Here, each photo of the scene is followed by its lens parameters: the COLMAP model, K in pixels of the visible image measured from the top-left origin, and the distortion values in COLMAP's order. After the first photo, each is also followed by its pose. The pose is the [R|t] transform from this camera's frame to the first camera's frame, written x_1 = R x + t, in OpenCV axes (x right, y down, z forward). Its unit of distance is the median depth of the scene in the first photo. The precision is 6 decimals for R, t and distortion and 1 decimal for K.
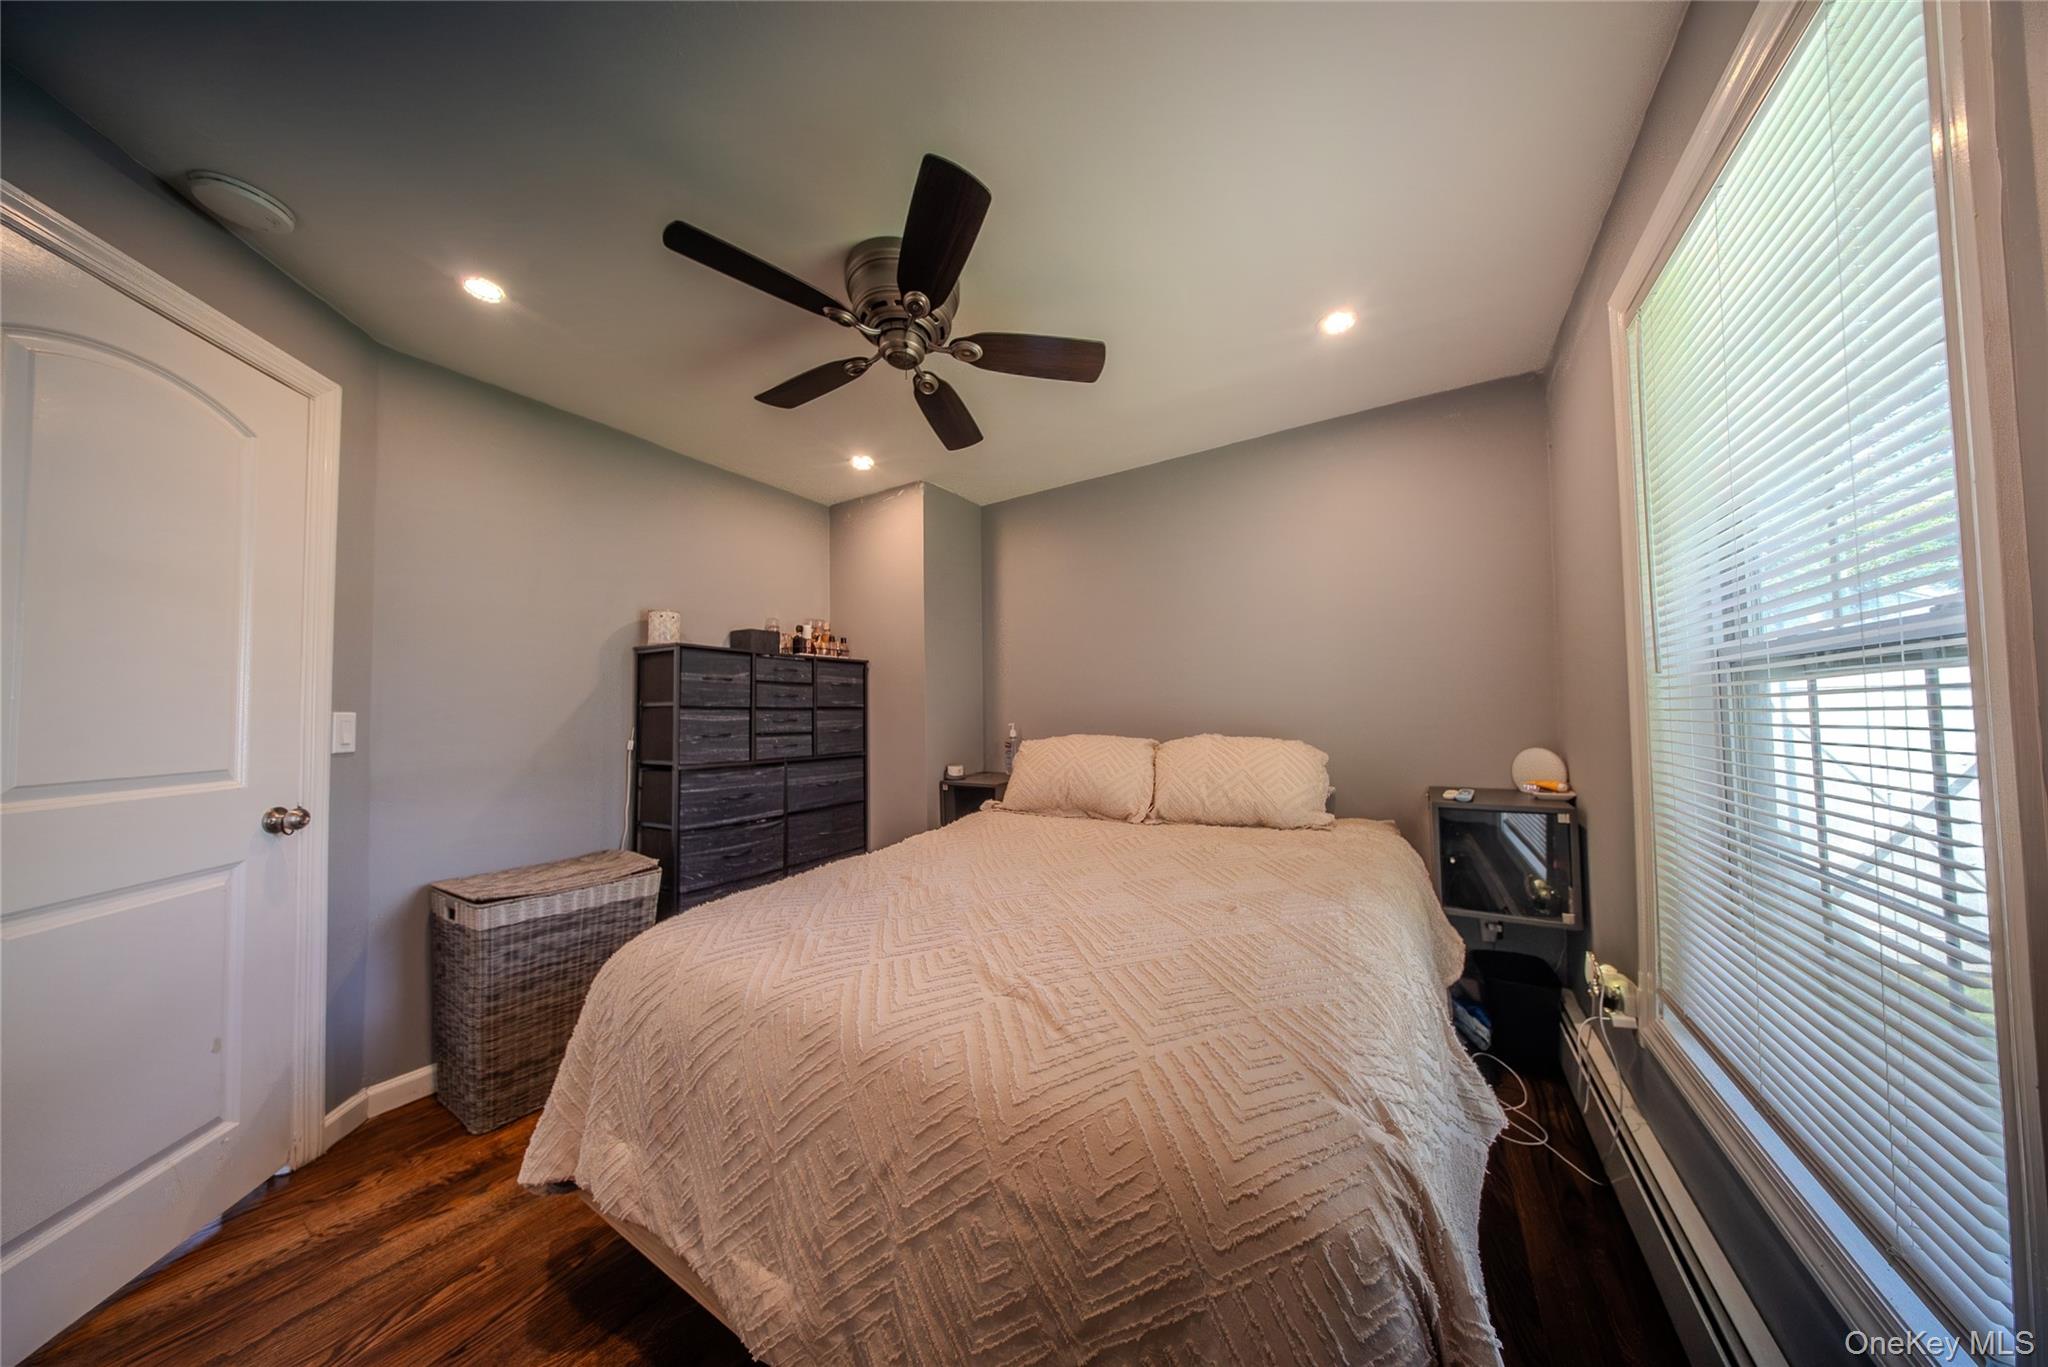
lens RADIAL K [[605.1, 0, 1024.6], [0, 605.1, 669.1], [0, 0, 1]] dist [0.005763, -0.002654]
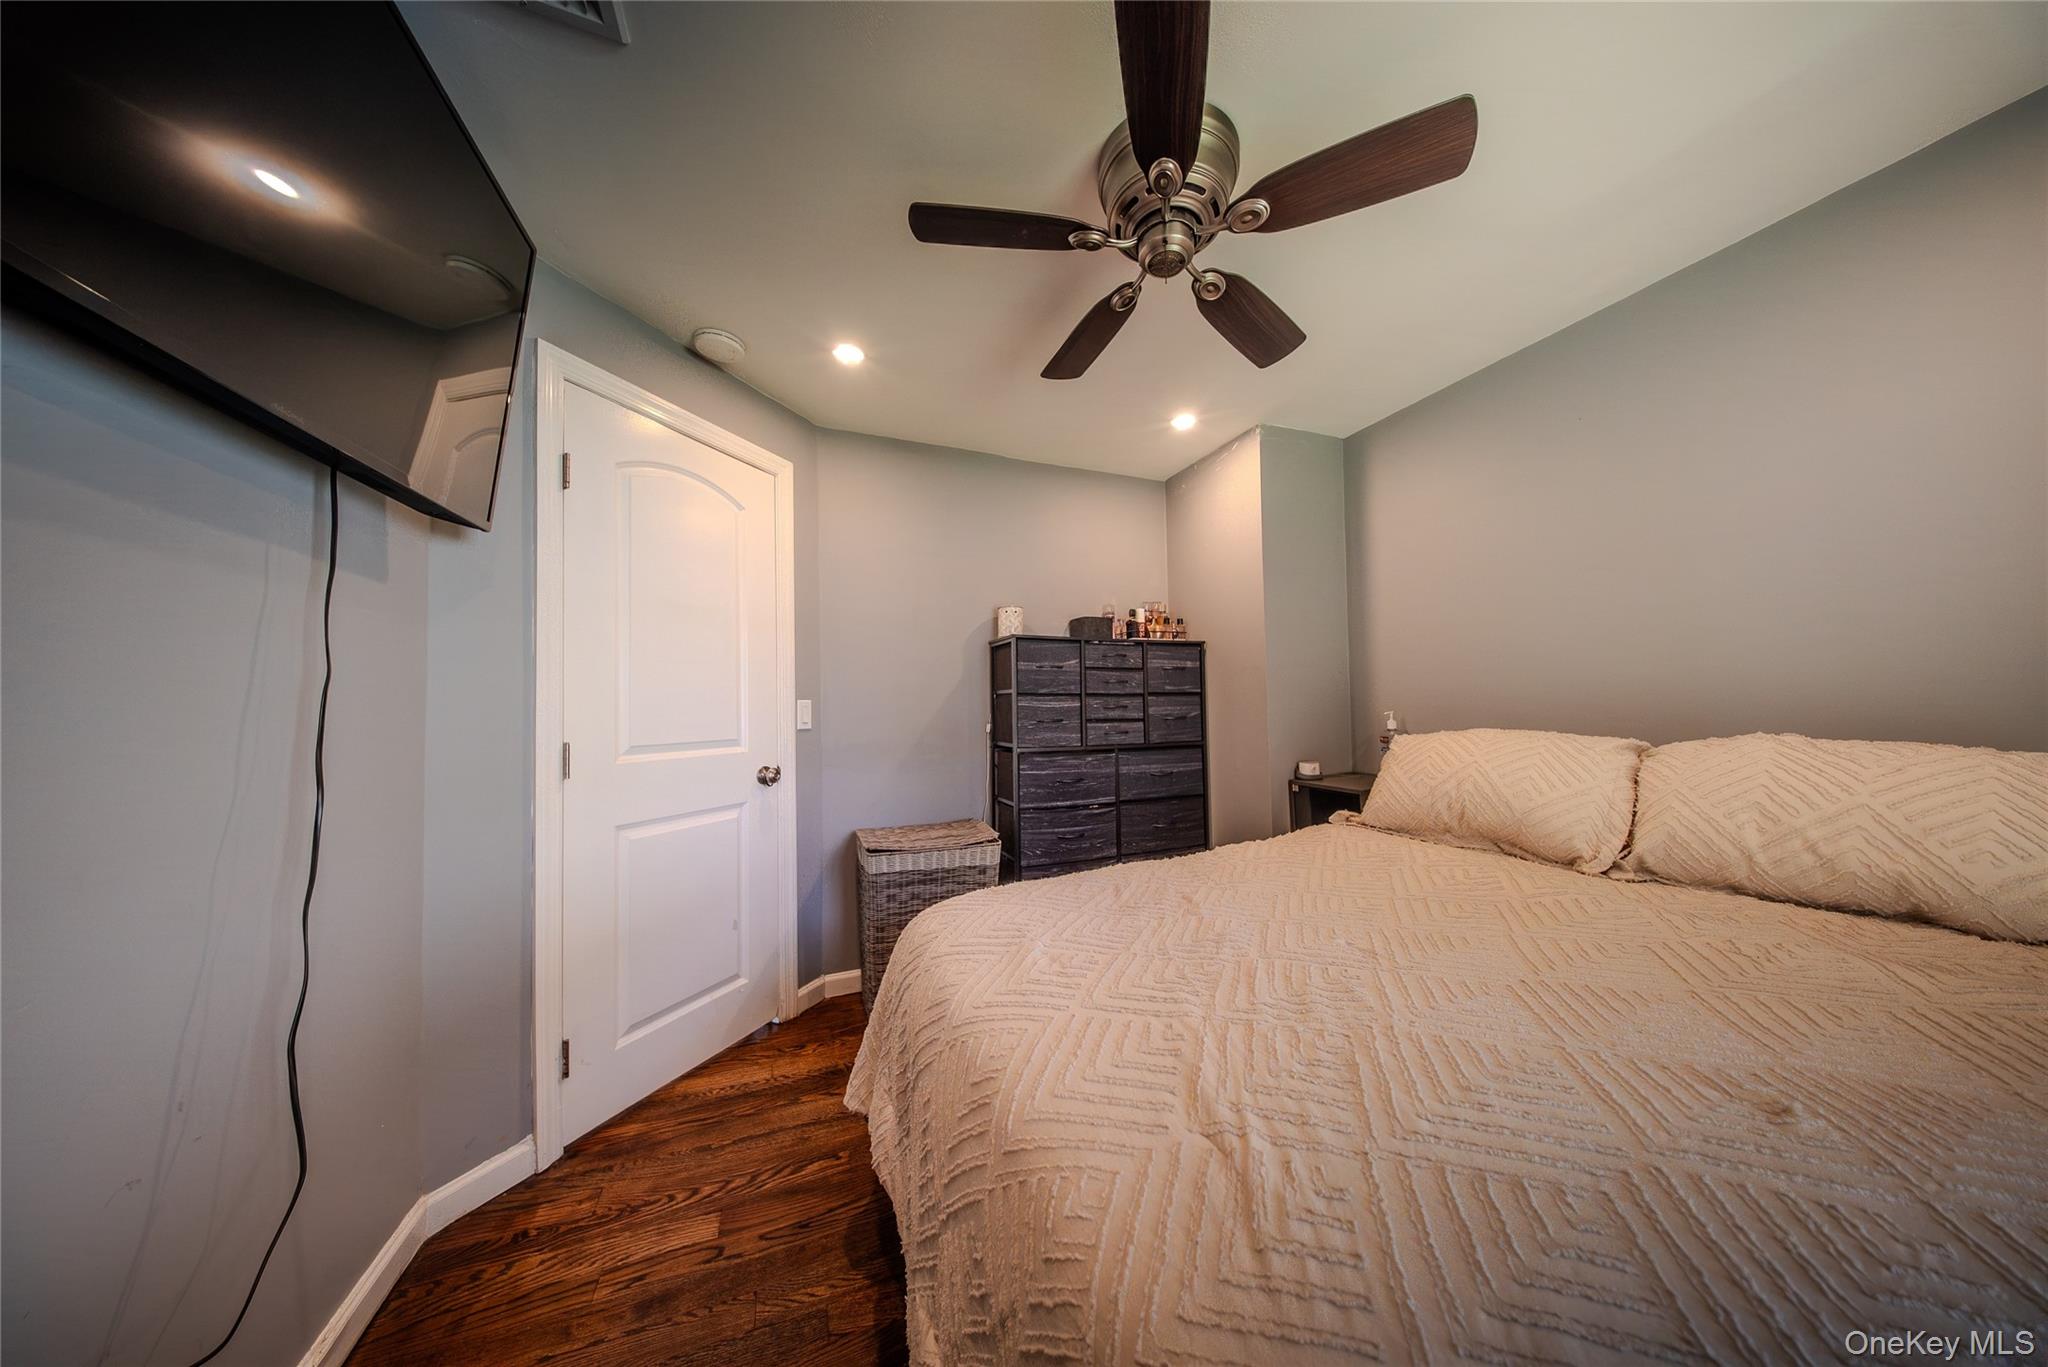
lens RADIAL K [[605.1, 0, 1028.1], [0, 605.1, 676.0], [0, 0, 1]] dist [0.005763, -0.002654]
pose [[0.810300, -0.026720, -0.585405, 0.096864], [0.045784, 0.998793, 0.017785, 0.016791], [0.584224, -0.041213, 0.810546, 0.186701]]
